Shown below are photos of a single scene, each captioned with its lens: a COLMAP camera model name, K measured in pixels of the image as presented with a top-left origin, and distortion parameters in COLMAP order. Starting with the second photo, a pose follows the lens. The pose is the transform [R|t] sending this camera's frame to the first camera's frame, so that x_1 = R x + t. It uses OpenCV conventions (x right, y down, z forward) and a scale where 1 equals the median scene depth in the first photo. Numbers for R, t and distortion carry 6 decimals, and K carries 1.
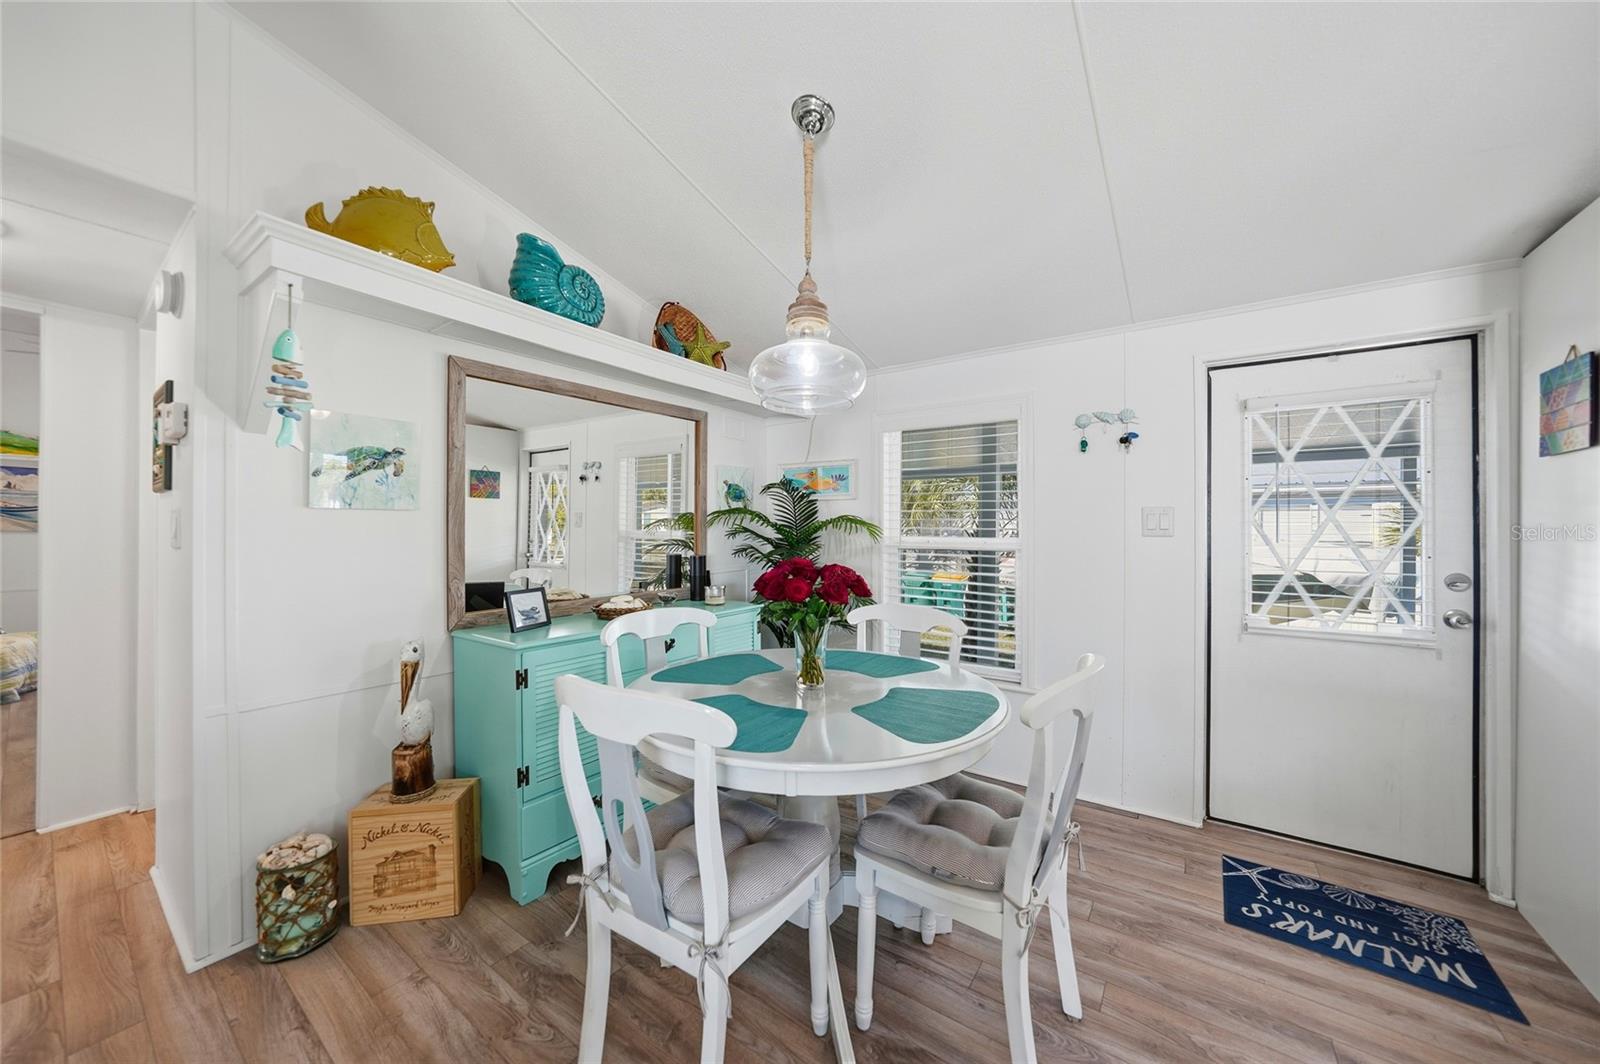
lens RADIAL K [[556.0, 0, 802.6], [0, 556.0, 529.3], [0, 0, 1]] dist [-0.026701, 0.006743]
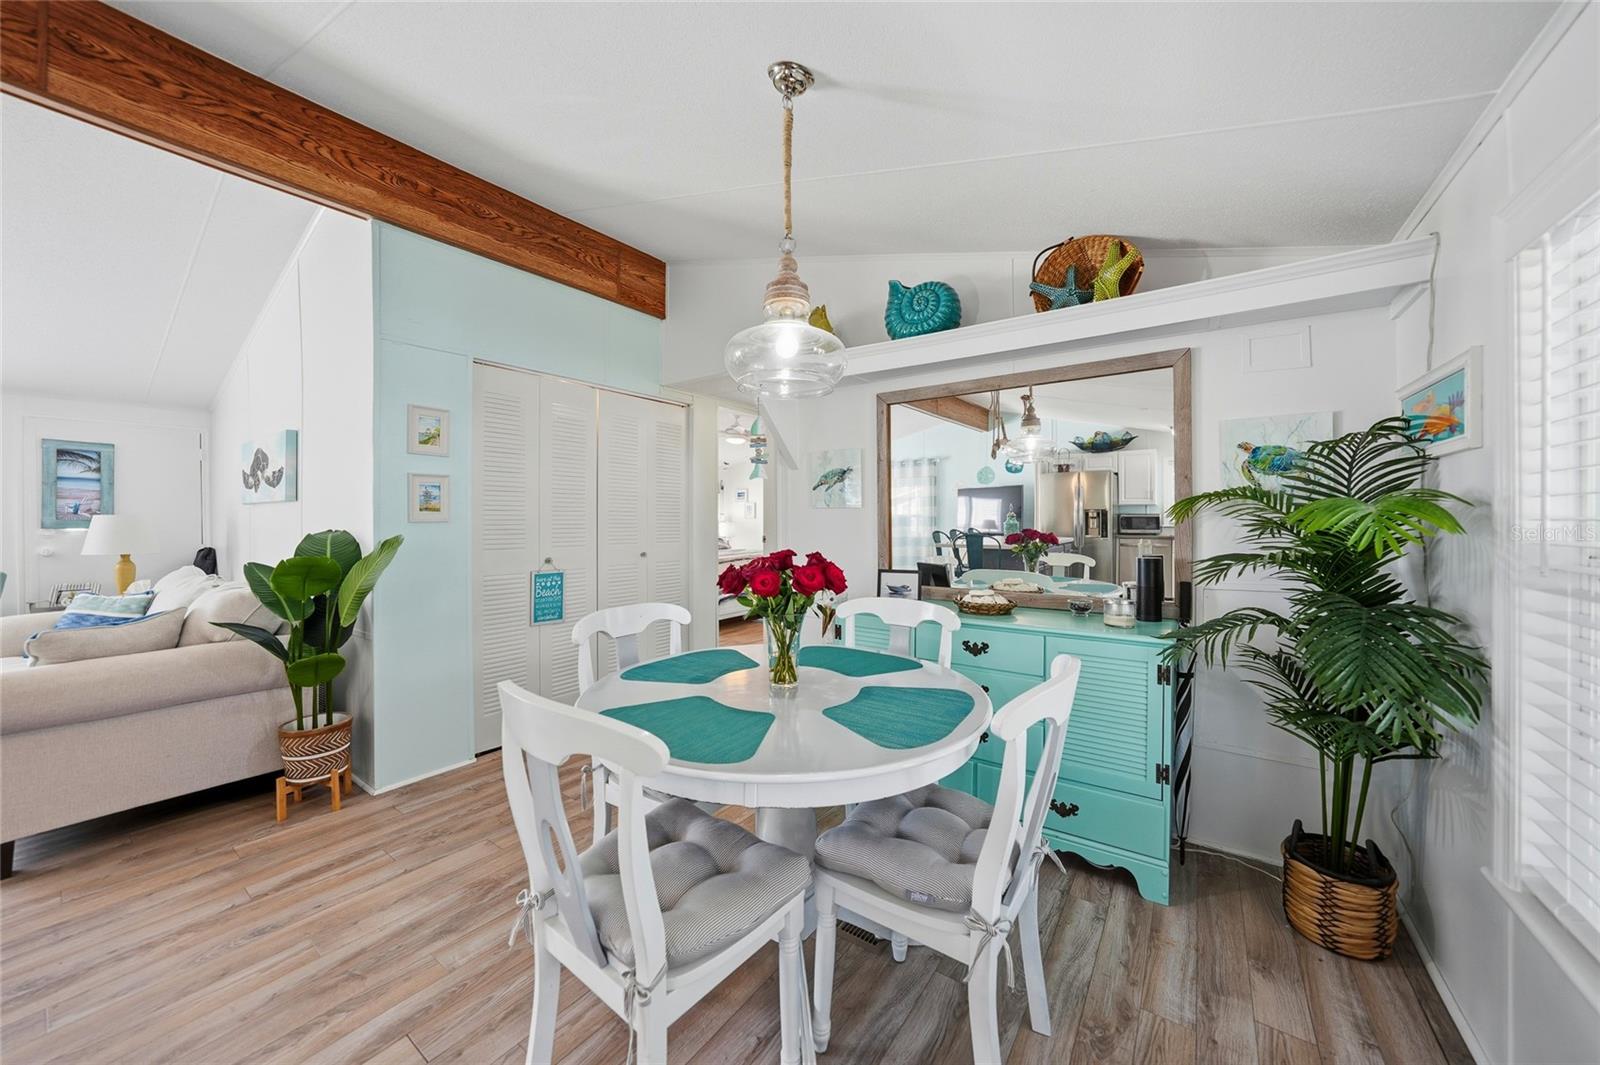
lens RADIAL K [[572.2, 0, 800.4], [0, 572.2, 515.4], [0, 0, 1]] dist [-0.045655, 0.014046]
pose [[-0.006030, -0.008731, -0.999944, 0.569714], [-0.002312, 0.999959, -0.008717, -0.000245], [0.999979, 0.002259, -0.006050, 0.592101]]
